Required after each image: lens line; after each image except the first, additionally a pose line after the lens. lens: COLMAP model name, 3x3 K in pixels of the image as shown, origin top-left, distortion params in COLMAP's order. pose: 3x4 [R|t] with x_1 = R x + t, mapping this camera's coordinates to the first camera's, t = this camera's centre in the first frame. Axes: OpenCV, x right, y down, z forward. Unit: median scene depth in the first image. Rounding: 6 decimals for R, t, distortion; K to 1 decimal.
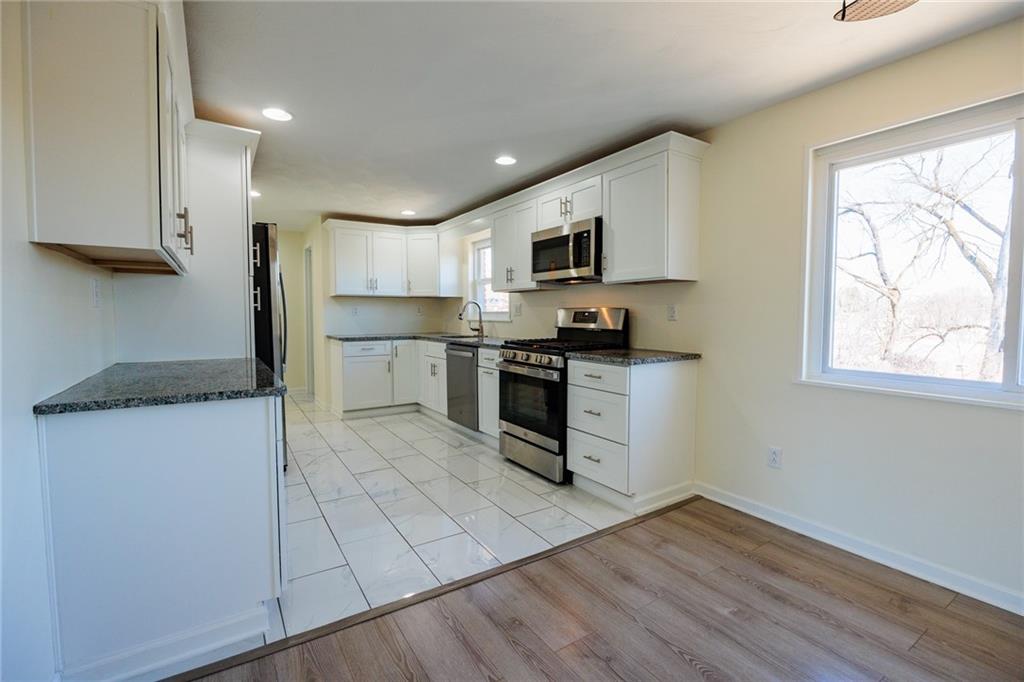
lens RADIAL K [[460.5, 0, 512.0], [0, 460.5, 341.0], [0, 0, 1]] dist [0.000181, 0.000040]
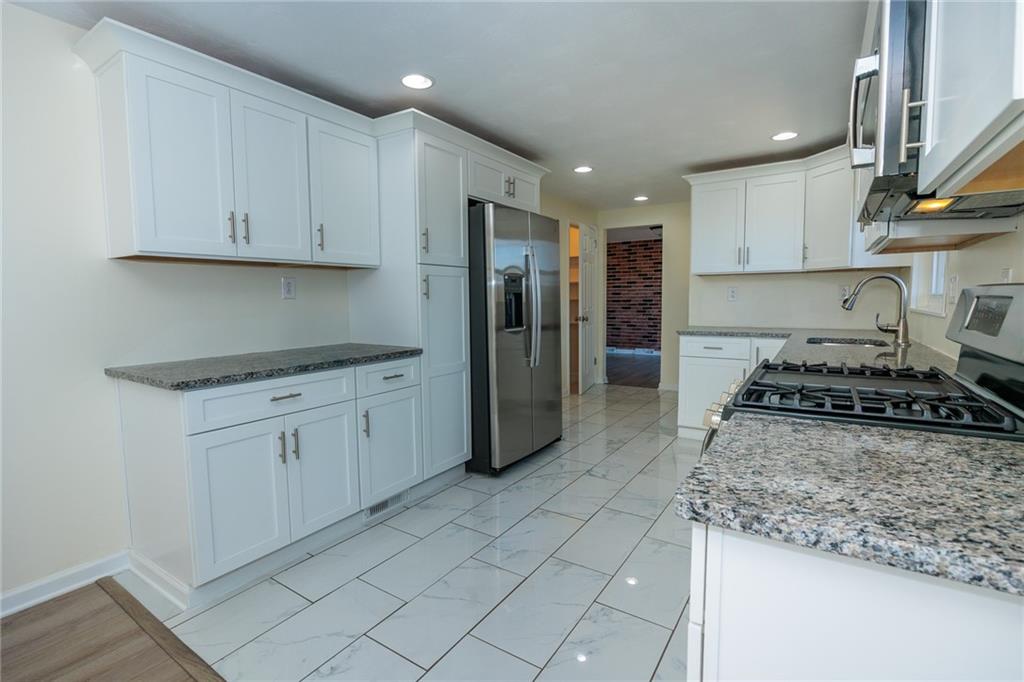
lens RADIAL K [[469.7, 0, 512.9], [0, 469.7, 326.0], [0, 0, 1]] dist [-0.000251, -0.000005]
pose [[0.402763, 0.047055, -0.914094, 0.294054], [-0.043445, 0.998535, 0.032259, -0.034475], [0.914273, 0.026720, 0.404217, 0.535373]]
